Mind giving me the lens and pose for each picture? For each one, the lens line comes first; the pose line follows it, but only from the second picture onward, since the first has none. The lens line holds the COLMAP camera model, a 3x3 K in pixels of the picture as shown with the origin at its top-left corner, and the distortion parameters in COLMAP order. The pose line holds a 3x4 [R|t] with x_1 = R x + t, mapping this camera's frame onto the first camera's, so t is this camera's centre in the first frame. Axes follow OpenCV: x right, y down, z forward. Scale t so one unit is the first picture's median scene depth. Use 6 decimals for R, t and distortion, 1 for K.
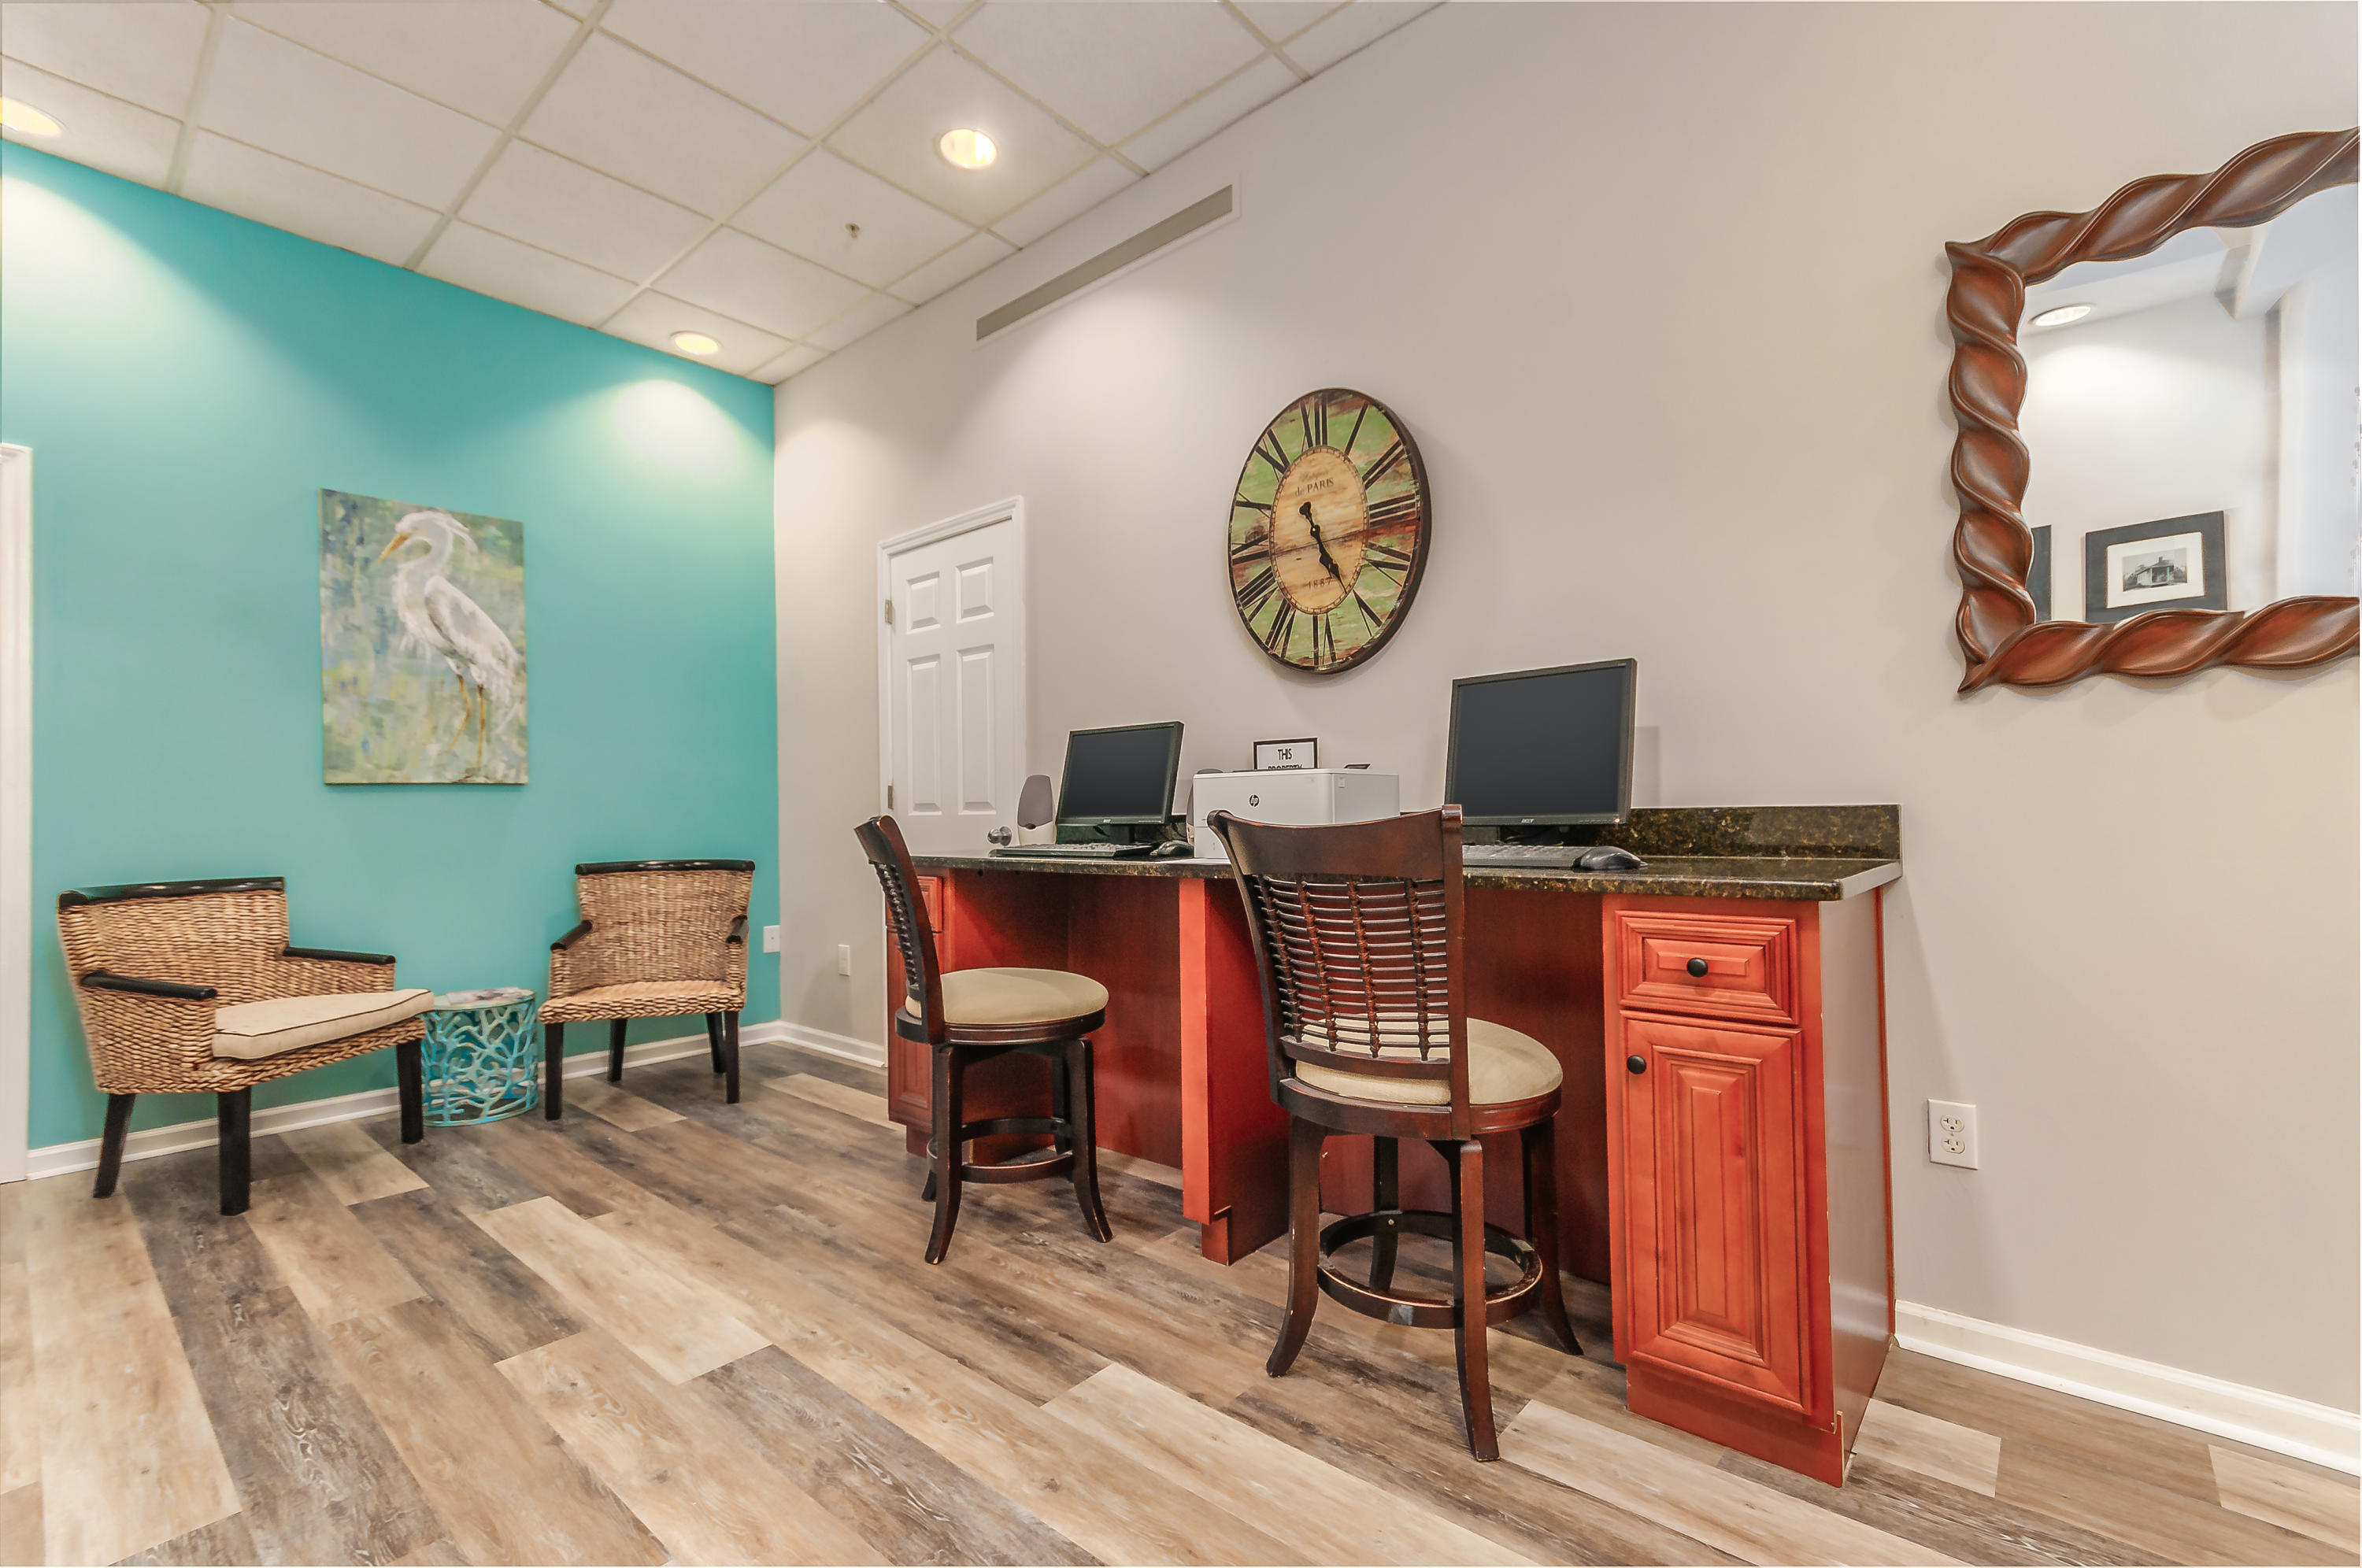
lens RADIAL K [[1023.2, 0, 1181.0], [0, 1023.2, 784.0], [0, 0, 1]] dist [-0.000341, -0.000143]
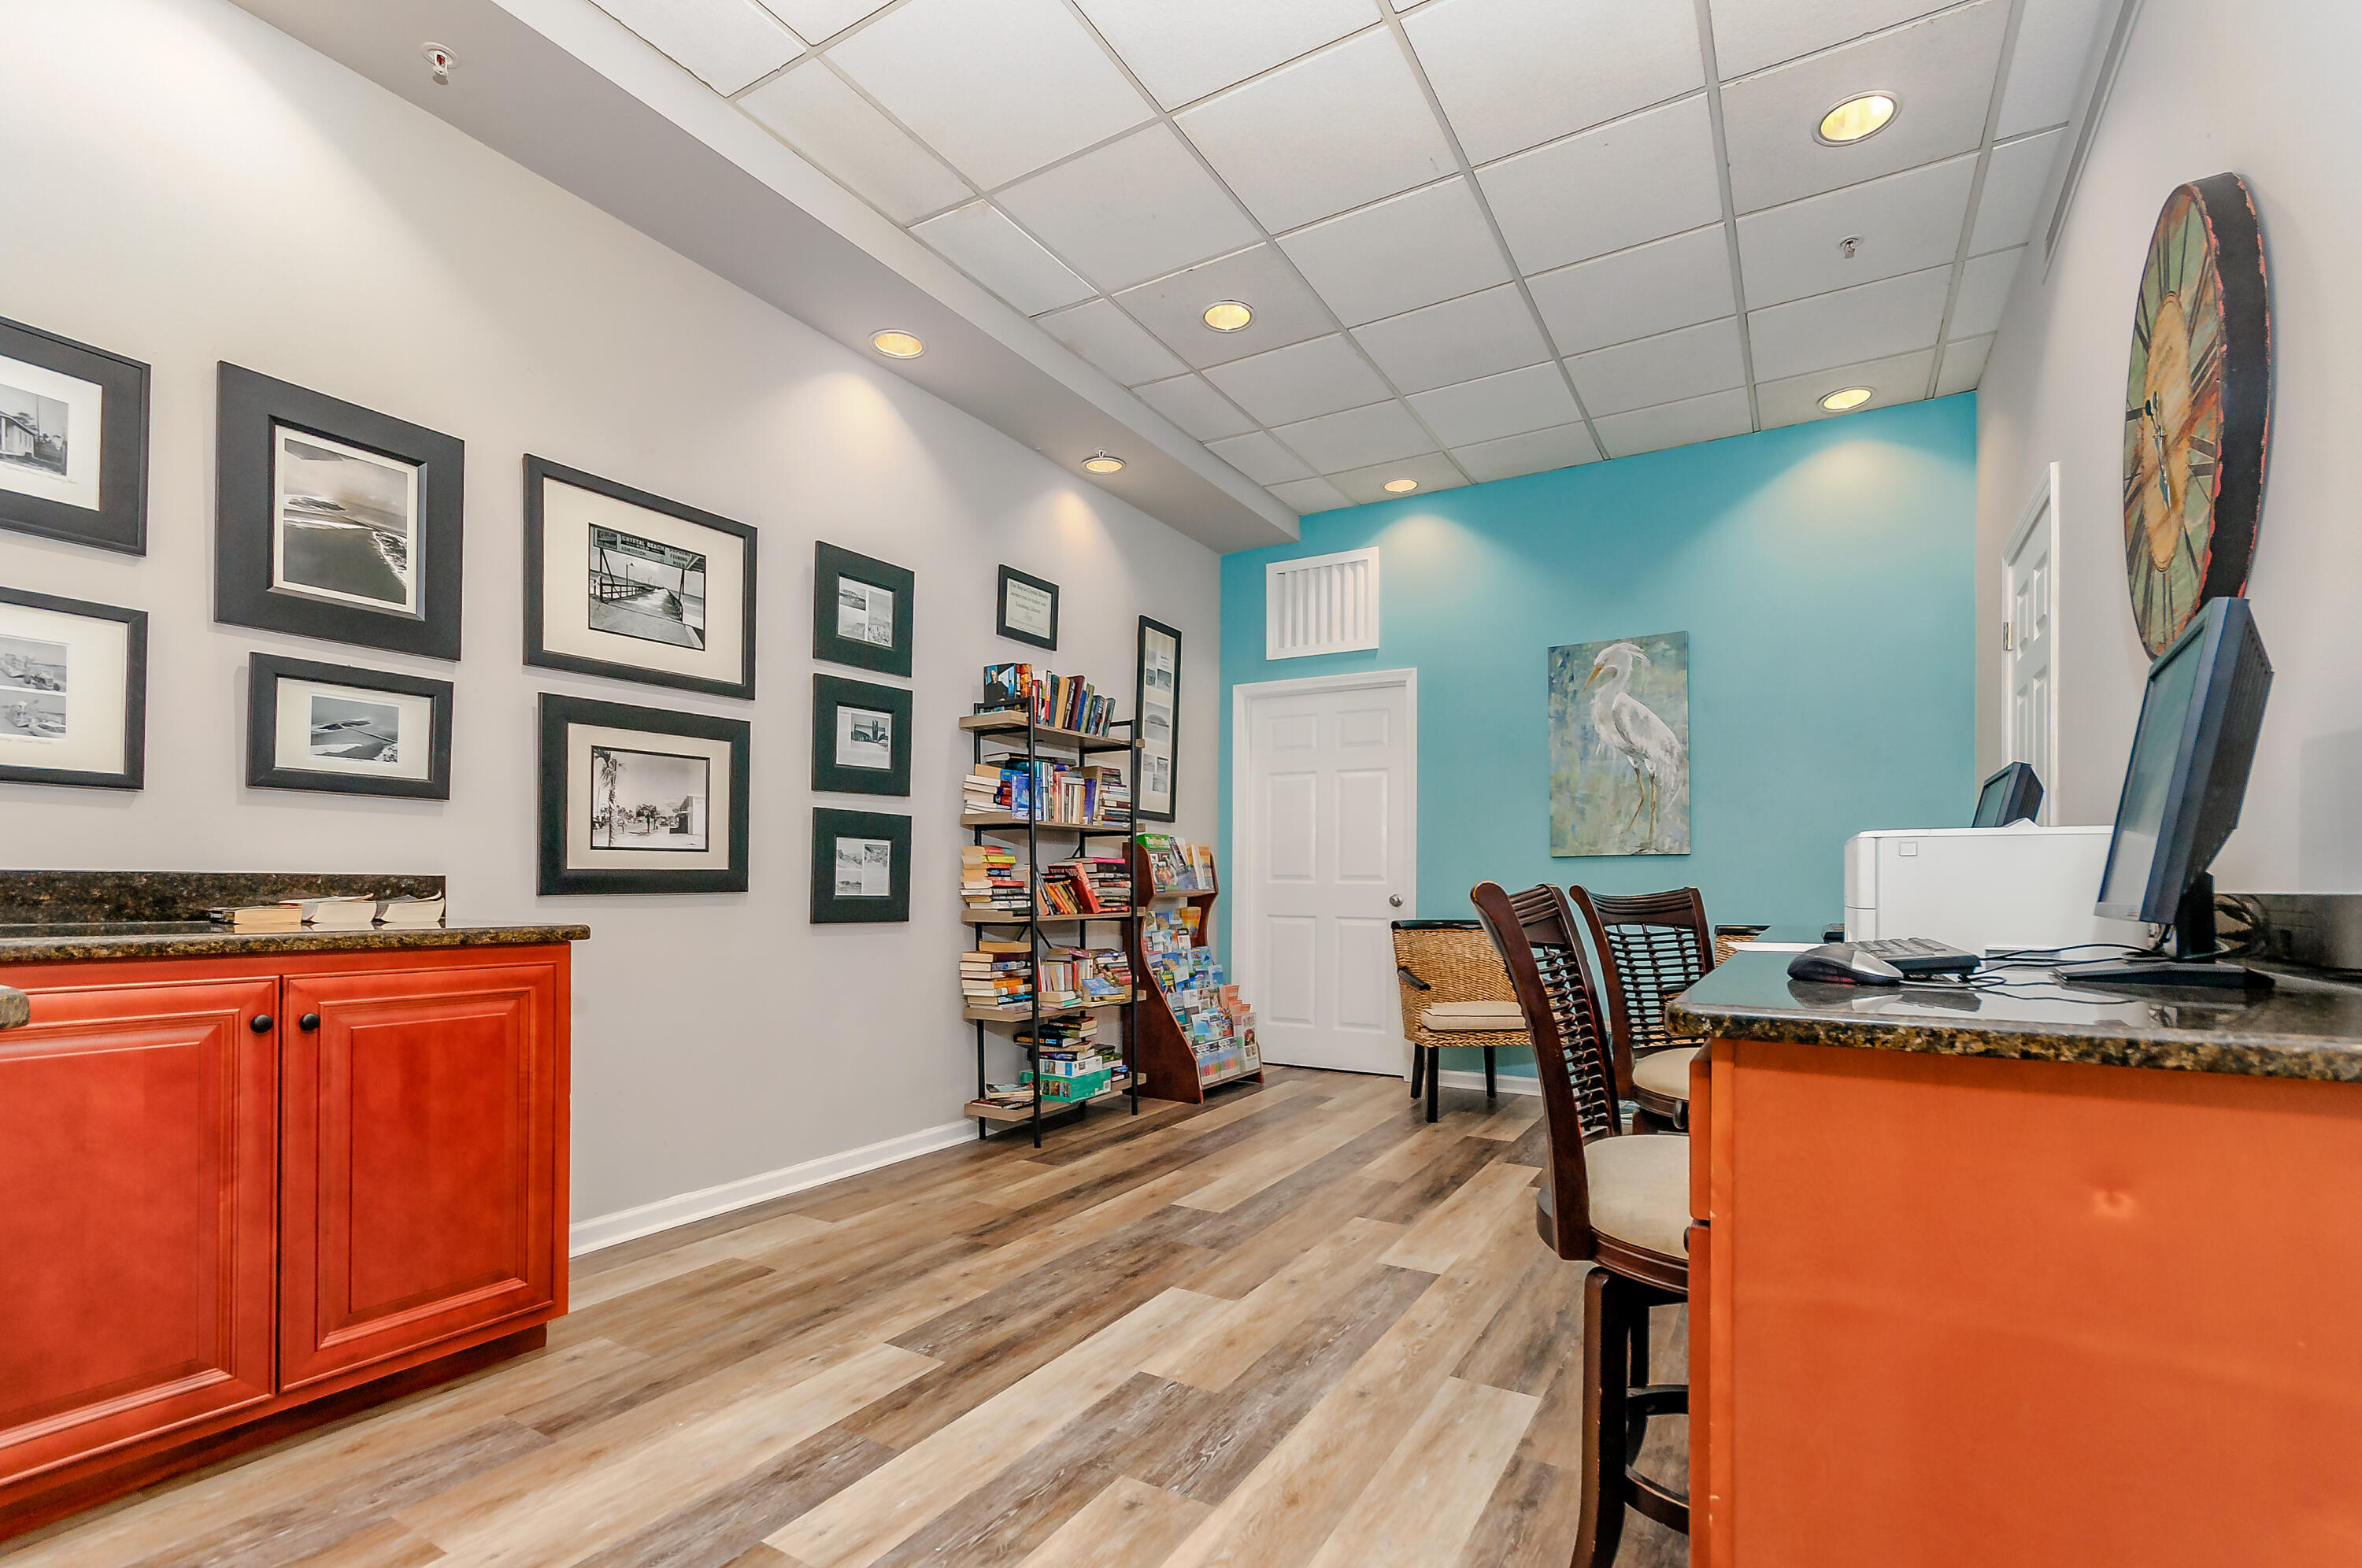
lens RADIAL K [[1064.2, 0, 1174.3], [0, 1064.2, 861.3], [0, 0, 1]] dist [0.000240, 0.000254]
pose [[0.172504, -0.006368, -0.984988, 0.676735], [0.019872, 0.999798, -0.002983, -0.000514], [0.984808, -0.019059, 0.172596, 0.306779]]
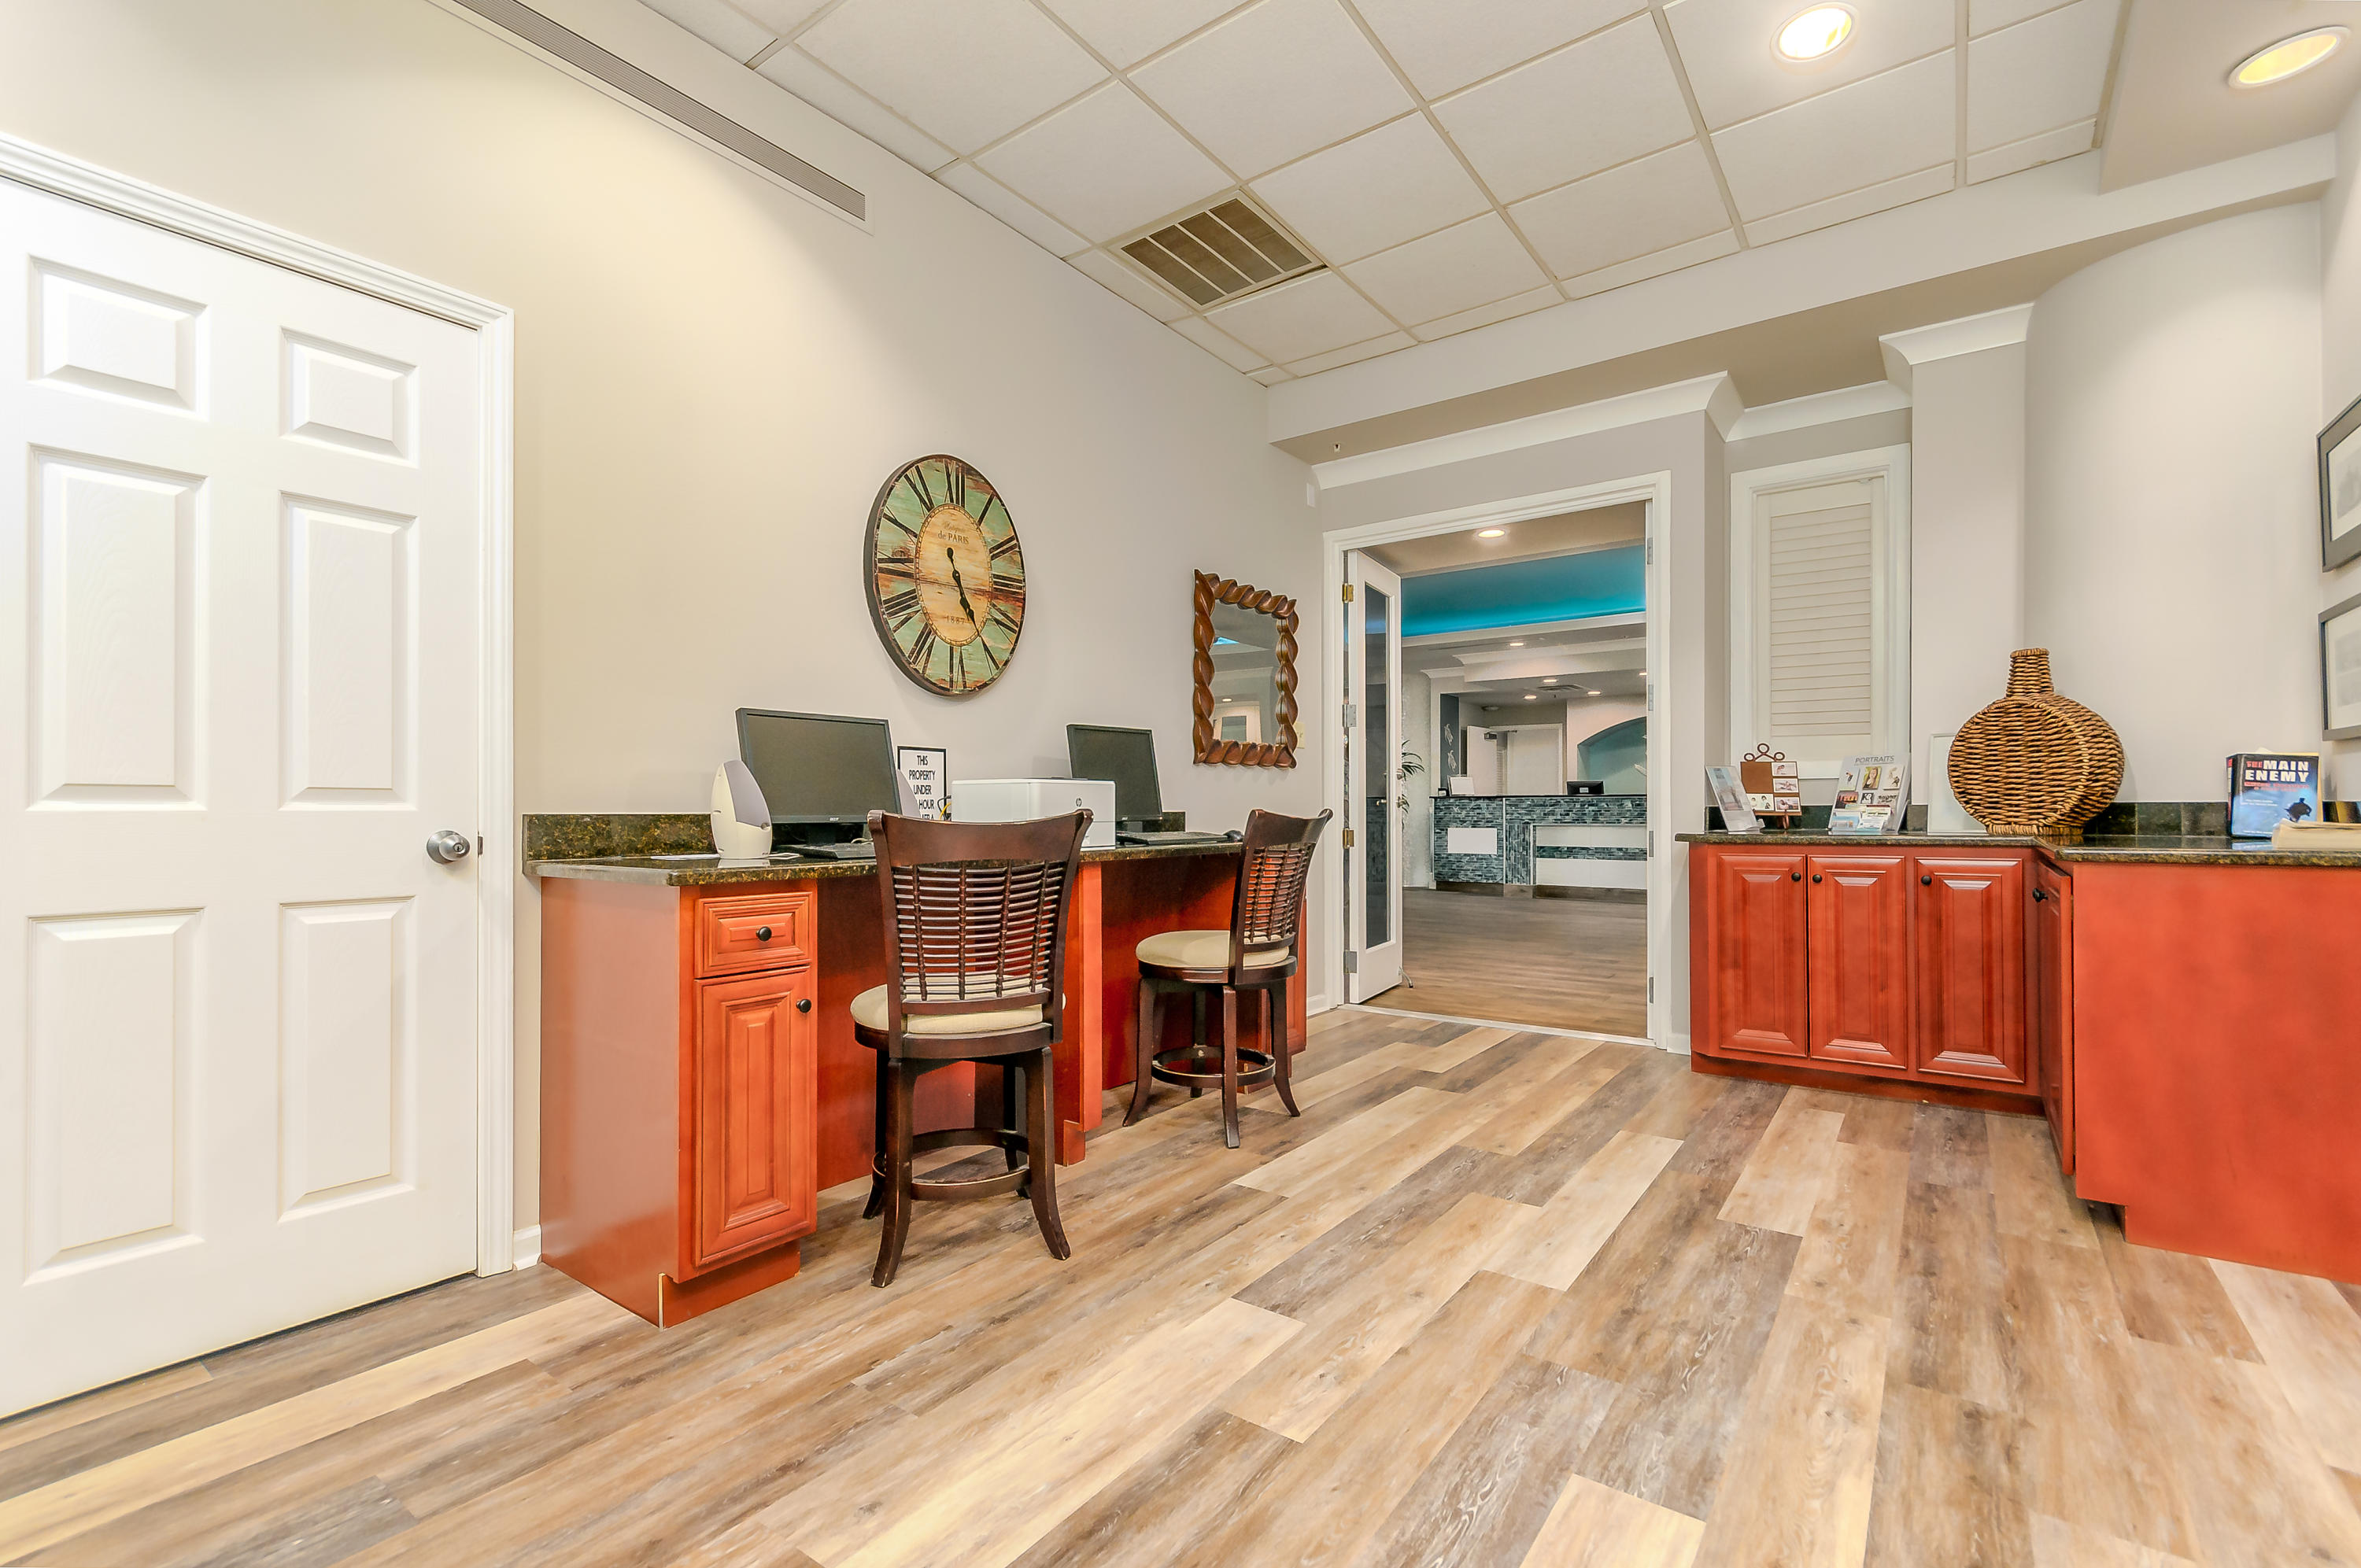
lens RADIAL K [[1047.8, 0, 1180.5], [0, 1047.8, 784.0], [0, 0, 1]] dist [0.000535, 0.000133]
pose [[-0.077708, 0.038789, 0.996221, -1.105404], [-0.023249, 0.998901, -0.040706, 0.038268], [-0.996705, -0.026325, -0.076721, 0.839091]]
